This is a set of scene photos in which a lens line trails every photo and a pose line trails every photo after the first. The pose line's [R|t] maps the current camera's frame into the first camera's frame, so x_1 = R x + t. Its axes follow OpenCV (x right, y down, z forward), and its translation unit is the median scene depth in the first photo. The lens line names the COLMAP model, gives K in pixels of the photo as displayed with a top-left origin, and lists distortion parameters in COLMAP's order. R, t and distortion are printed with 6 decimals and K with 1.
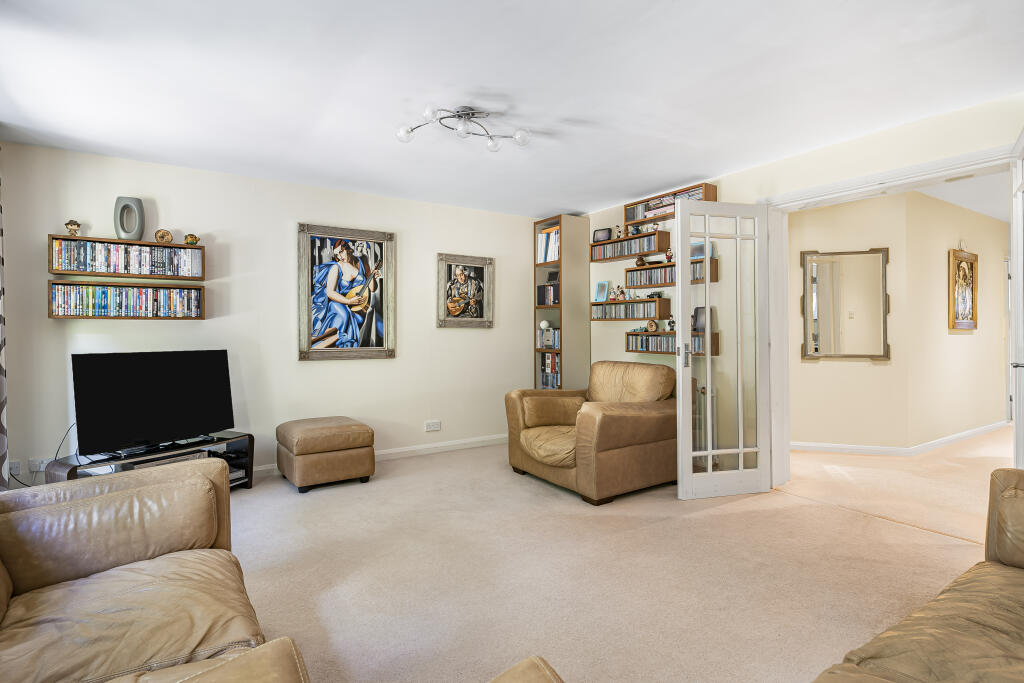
lens RADIAL K [[525.8, 0, 506.1], [0, 525.8, 327.0], [0, 0, 1]] dist [-0.002580, -0.001800]
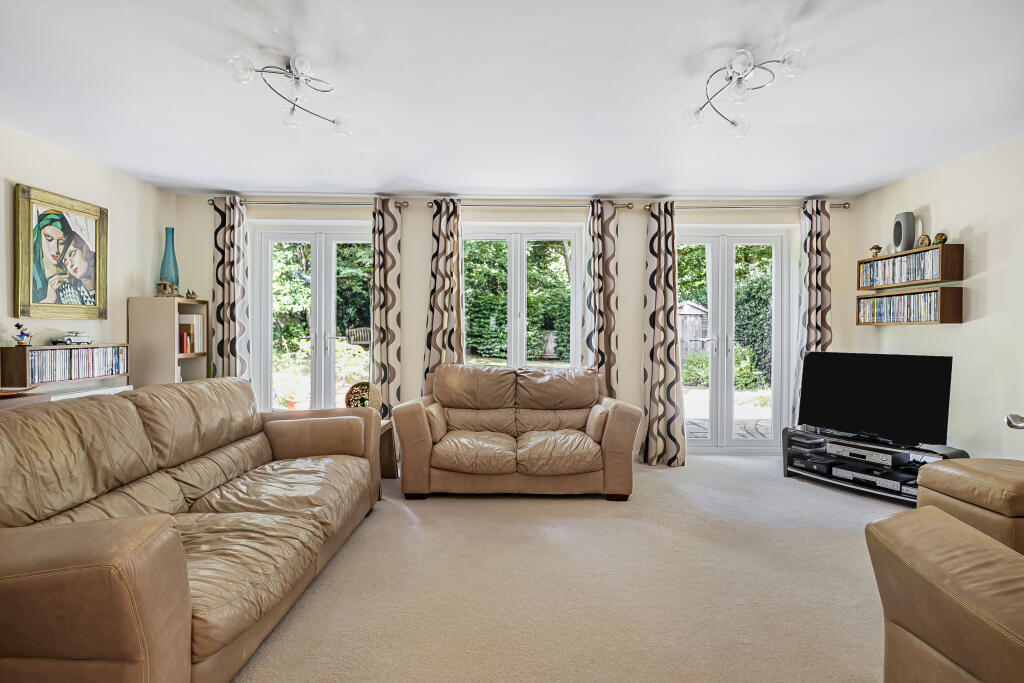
lens RADIAL K [[525.8, 0, 508.4], [0, 525.8, 337.4], [0, 0, 1]] dist [-0.002580, -0.001800]
pose [[-0.545629, 0.003904, -0.838018, 0.530290], [0.000516, 0.999991, 0.004322, 0.005603], [0.838026, 0.001926, -0.545626, 0.740133]]
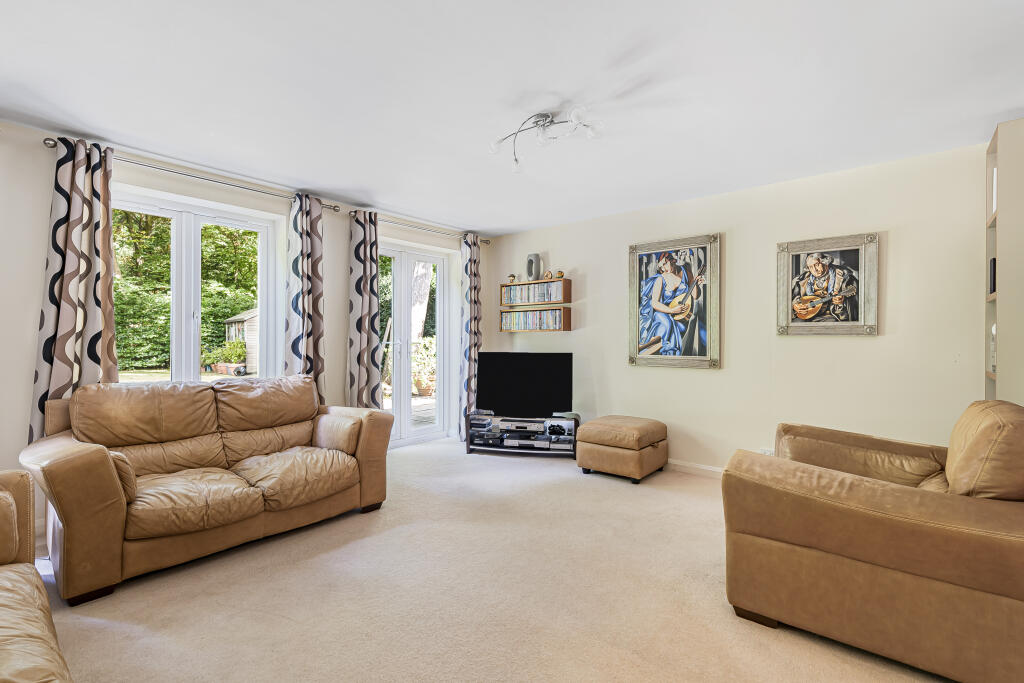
lens RADIAL K [[460.1, 0, 511.1], [0, 460.1, 337.0], [0, 0, 1]] dist [-0.008732, 0.002112]
pose [[0.282164, -0.003740, -0.959359, 0.477522], [0.004600, 0.999986, -0.002545, 0.003845], [0.959355, -0.003694, 0.282177, 0.446111]]
